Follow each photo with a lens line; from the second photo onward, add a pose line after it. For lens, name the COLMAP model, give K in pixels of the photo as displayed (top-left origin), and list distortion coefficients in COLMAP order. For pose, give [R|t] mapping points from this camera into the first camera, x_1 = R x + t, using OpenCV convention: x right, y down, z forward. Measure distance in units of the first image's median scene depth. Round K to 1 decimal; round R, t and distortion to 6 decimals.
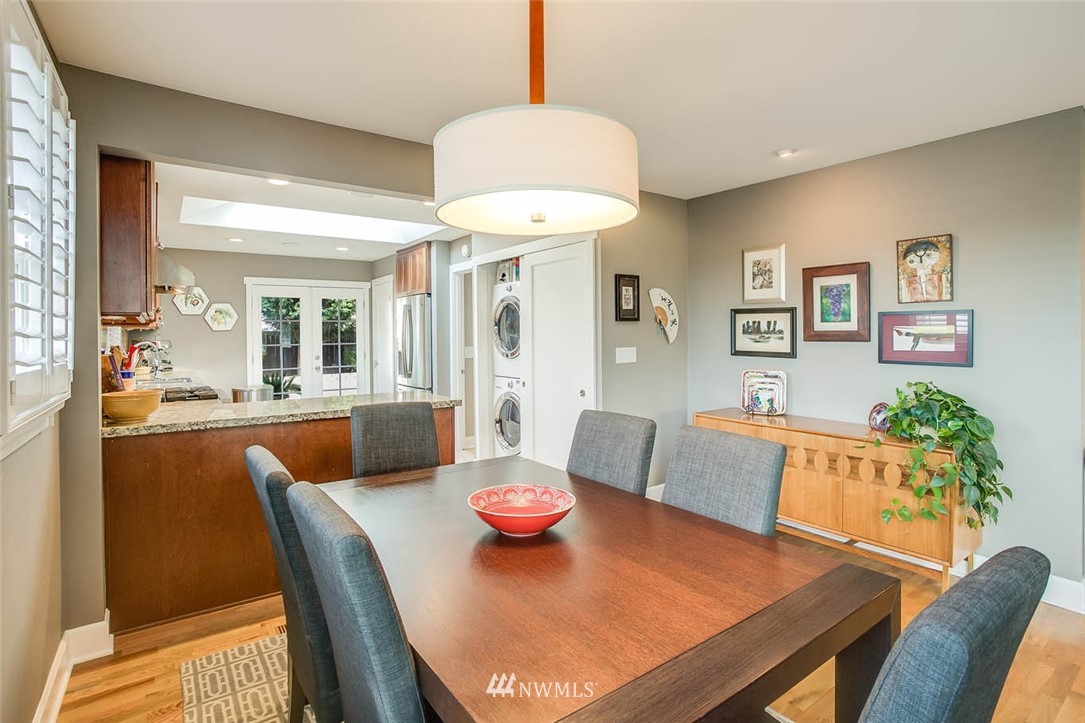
lens RADIAL K [[524.1, 0, 538.8], [0, 524.1, 341.6], [0, 0, 1]] dist [-0.049397, 0.017851]
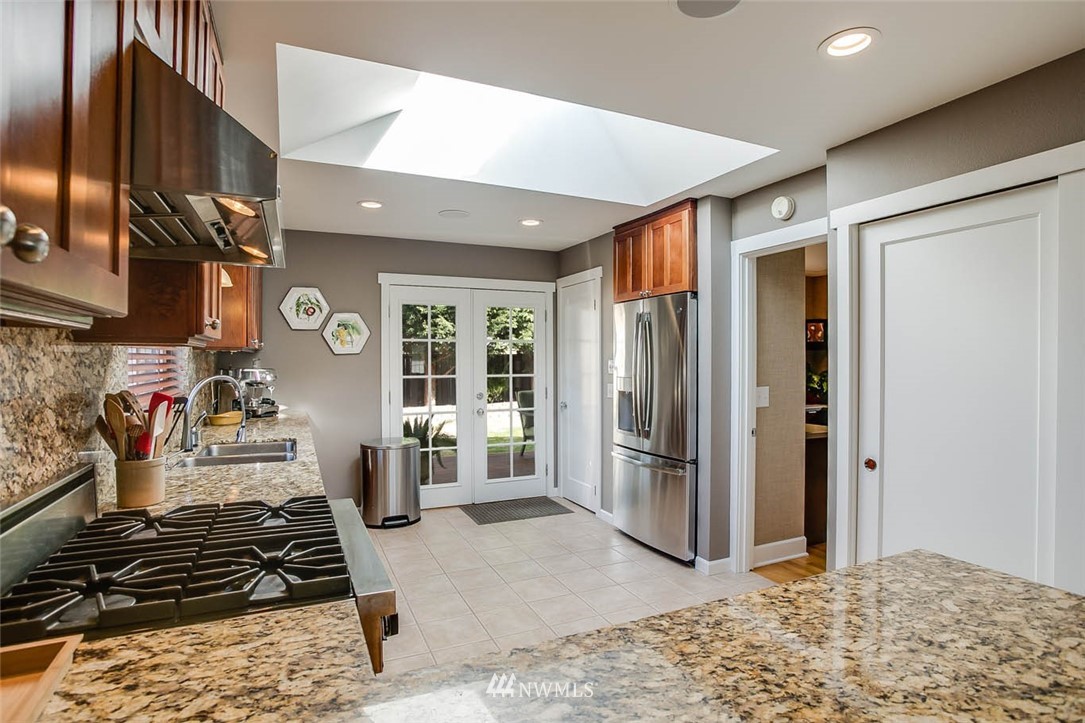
lens RADIAL K [[558.8, 0, 555.5], [0, 558.8, 365.6], [0, 0, 1]] dist [-0.070009, 0.028664]
pose [[0.983434, 0.011939, -0.180872, -0.248508], [-0.011954, 0.999928, 0.001007, -0.011725], [0.180871, 0.001171, 0.983506, 0.390347]]
